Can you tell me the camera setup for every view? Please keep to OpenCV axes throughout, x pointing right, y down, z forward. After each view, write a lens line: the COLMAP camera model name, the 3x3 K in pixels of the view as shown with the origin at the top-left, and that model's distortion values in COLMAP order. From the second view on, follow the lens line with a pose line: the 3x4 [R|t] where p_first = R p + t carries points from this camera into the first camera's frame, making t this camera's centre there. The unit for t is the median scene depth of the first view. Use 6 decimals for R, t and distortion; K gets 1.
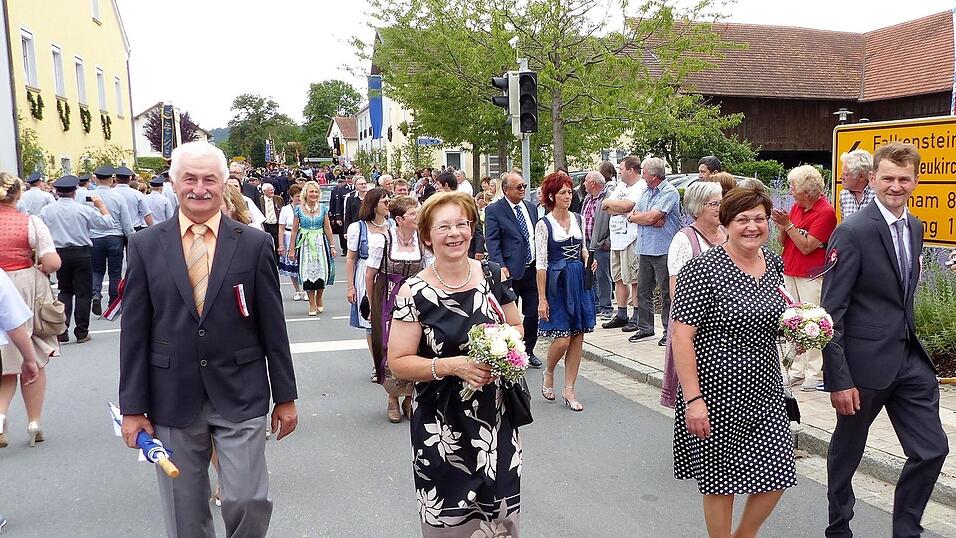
lens RADIAL K [[750.3, 0, 478.0], [0, 750.3, 269.0], [0, 0, 1]] dist [-0.004517, -0.000030]
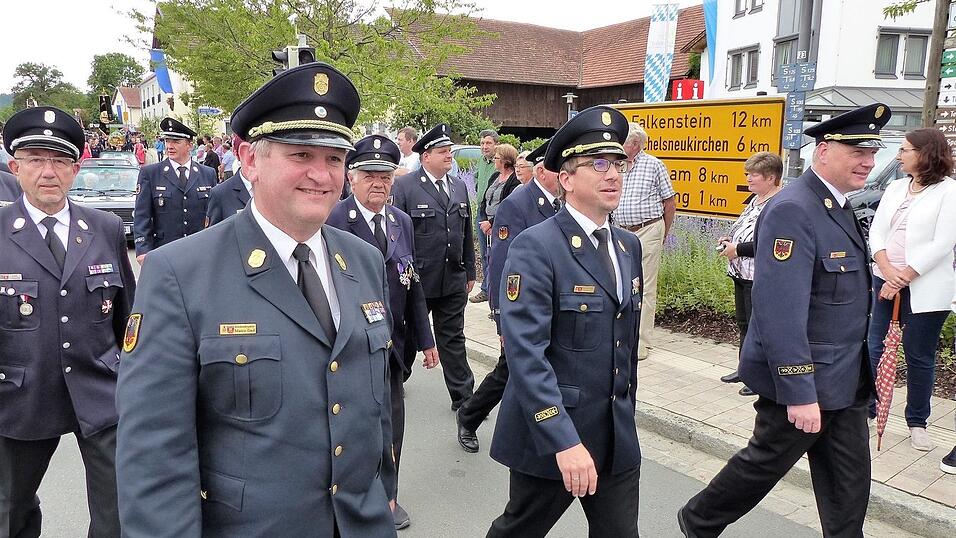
lens RADIAL K [[800.2, 0, 478.0], [0, 800.2, 269.0], [0, 0, 1]] dist [-0.029434, 0.000744]
pose [[0.969948, -0.018282, 0.242624, 0.029124], [0.011755, 0.999530, 0.028320, 0.033293], [-0.243027, -0.024617, 0.969707, -0.234427]]
